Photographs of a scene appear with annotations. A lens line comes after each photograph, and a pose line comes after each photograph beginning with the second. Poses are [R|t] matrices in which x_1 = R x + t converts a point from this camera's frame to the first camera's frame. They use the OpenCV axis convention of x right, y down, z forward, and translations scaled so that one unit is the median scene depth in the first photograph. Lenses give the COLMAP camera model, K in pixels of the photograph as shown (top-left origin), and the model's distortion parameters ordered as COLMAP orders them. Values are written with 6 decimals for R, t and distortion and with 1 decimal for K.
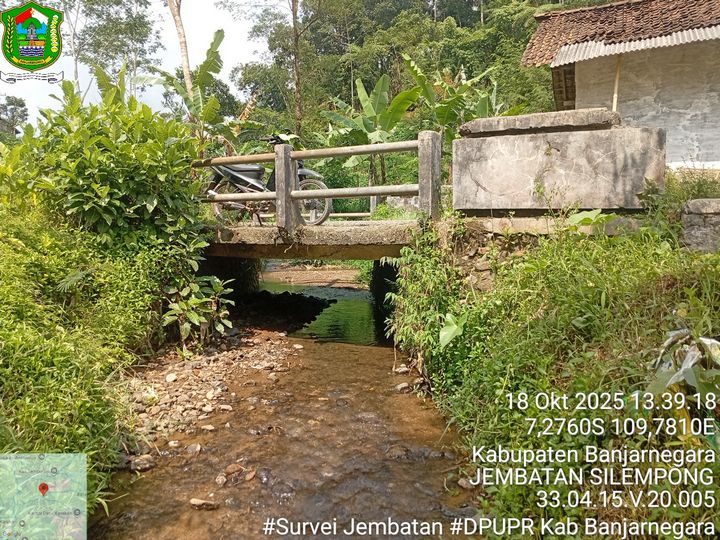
lens RADIAL K [[548.7, 0, 359.2], [0, 548.7, 270.6], [0, 0, 1]] dist [0.096260, -0.197671]
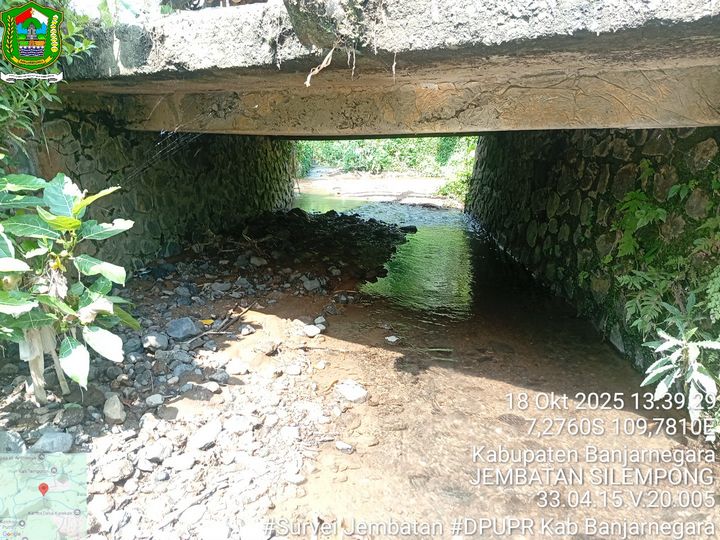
lens RADIAL K [[548.7, 0, 359.2], [0, 548.7, 270.6], [0, 0, 1]] dist [0.096260, -0.197671]
pose [[0.995527, 0.027549, -0.090369, -0.067761], [-0.012841, 0.987120, 0.159465, 0.008954], [0.093599, -0.157591, 0.983059, 0.588603]]
